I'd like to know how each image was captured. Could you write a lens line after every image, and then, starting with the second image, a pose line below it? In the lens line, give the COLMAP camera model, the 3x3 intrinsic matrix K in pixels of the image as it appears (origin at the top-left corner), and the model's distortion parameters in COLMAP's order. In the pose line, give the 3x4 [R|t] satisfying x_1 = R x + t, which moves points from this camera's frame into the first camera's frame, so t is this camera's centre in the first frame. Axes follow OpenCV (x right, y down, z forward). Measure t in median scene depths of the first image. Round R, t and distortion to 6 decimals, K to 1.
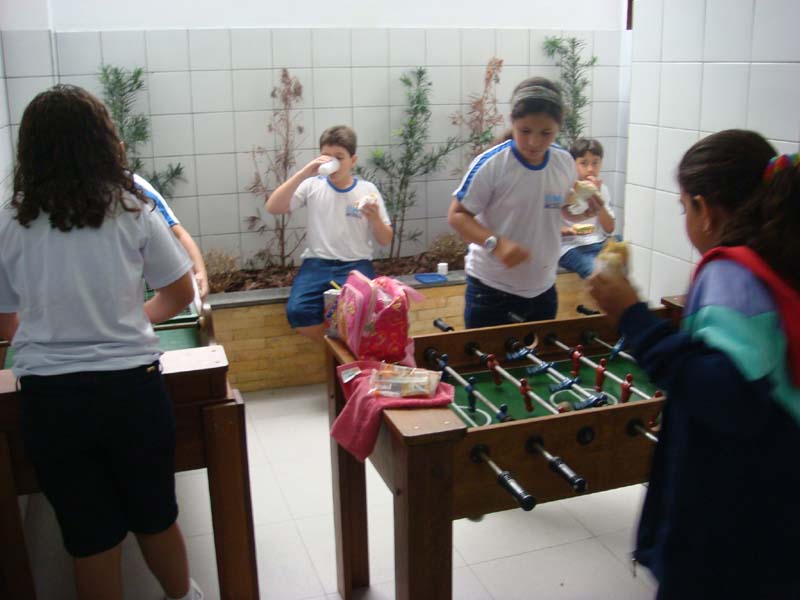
lens RADIAL K [[850.4, 0, 400.1], [0, 850.4, 300.3], [0, 0, 1]] dist [-0.127412, 0.046958]
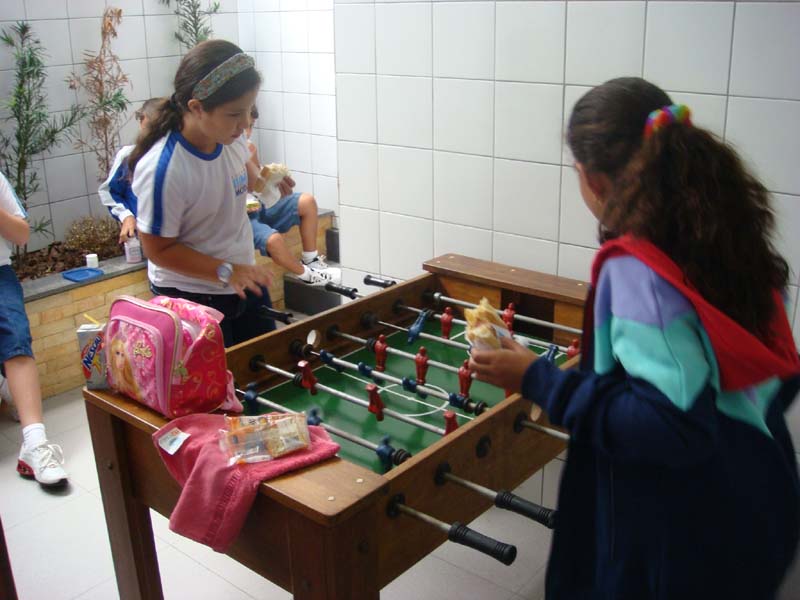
lens RADIAL K [[850.4, 0, 400.1], [0, 850.4, 300.3], [0, 0, 1]] dist [-0.127412, 0.046958]
pose [[0.856275, -0.170484, 0.487573, -0.103937], [0.143391, 0.985315, 0.092700, -0.032682], [-0.496217, -0.009463, 0.868147, 0.130304]]
